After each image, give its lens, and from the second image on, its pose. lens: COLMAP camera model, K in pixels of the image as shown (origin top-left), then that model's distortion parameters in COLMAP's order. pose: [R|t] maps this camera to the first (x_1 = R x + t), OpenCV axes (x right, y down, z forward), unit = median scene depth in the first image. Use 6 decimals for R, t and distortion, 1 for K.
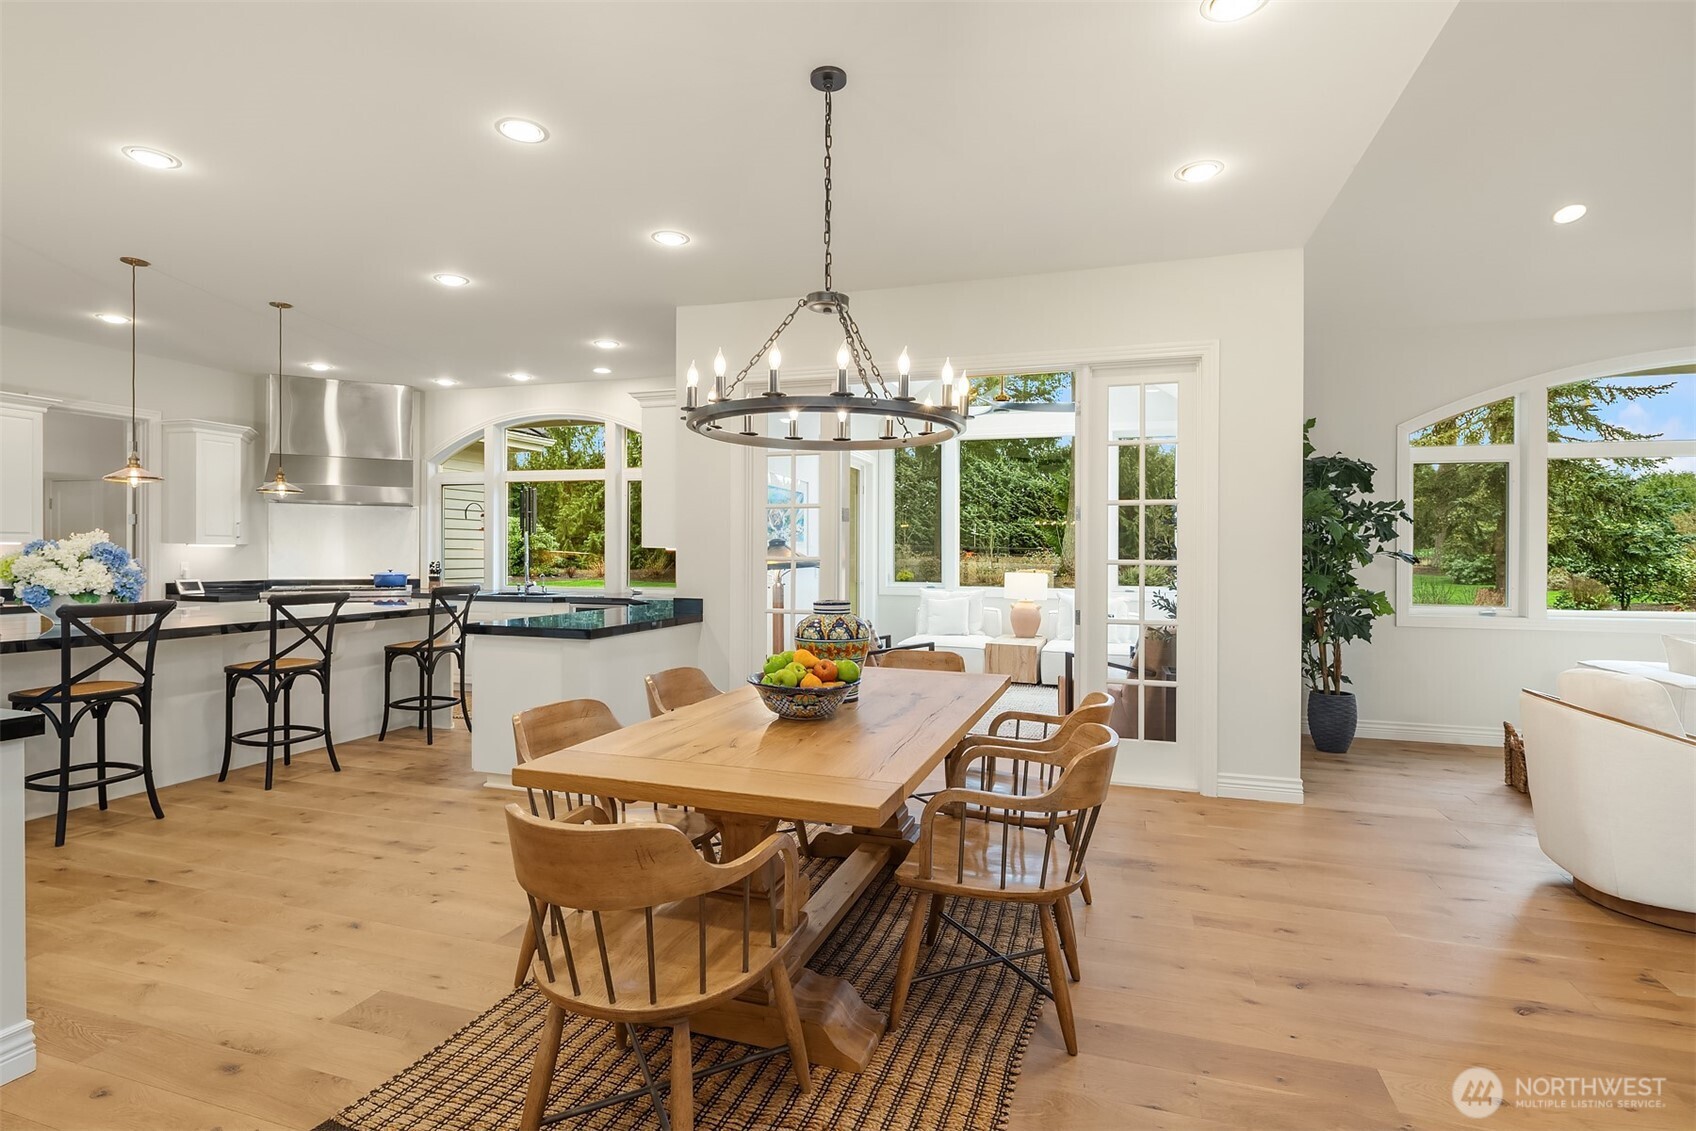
lens RADIAL K [[829.1, 0, 851.7], [0, 829.1, 560.0], [0, 0, 1]] dist [0.002831, -0.001799]
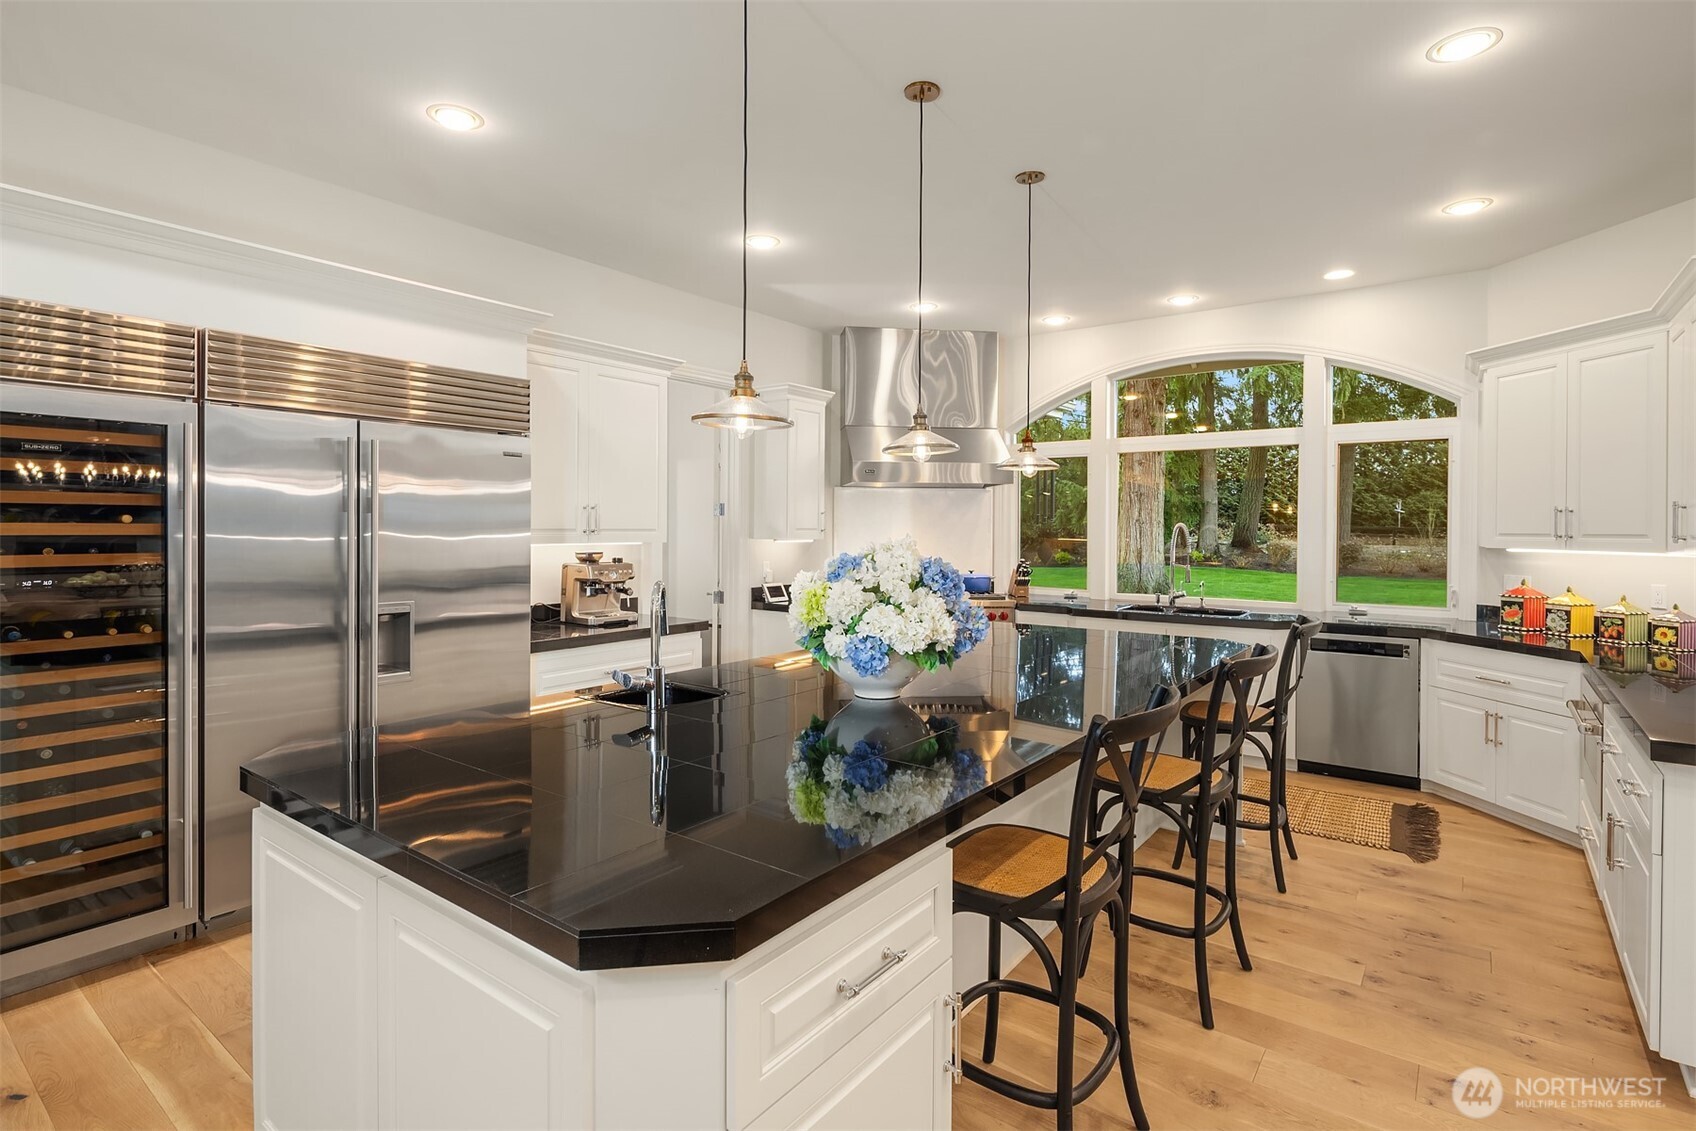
lens RADIAL K [[829.1, 0, 846.8], [0, 829.1, 537.3], [0, 0, 1]] dist [0.002831, -0.001799]
pose [[0.942024, 0.000013, -0.335546, -0.391873], [-0.000715, 0.999998, -0.001969, -0.017359], [0.335546, 0.002095, 0.942022, 0.224702]]
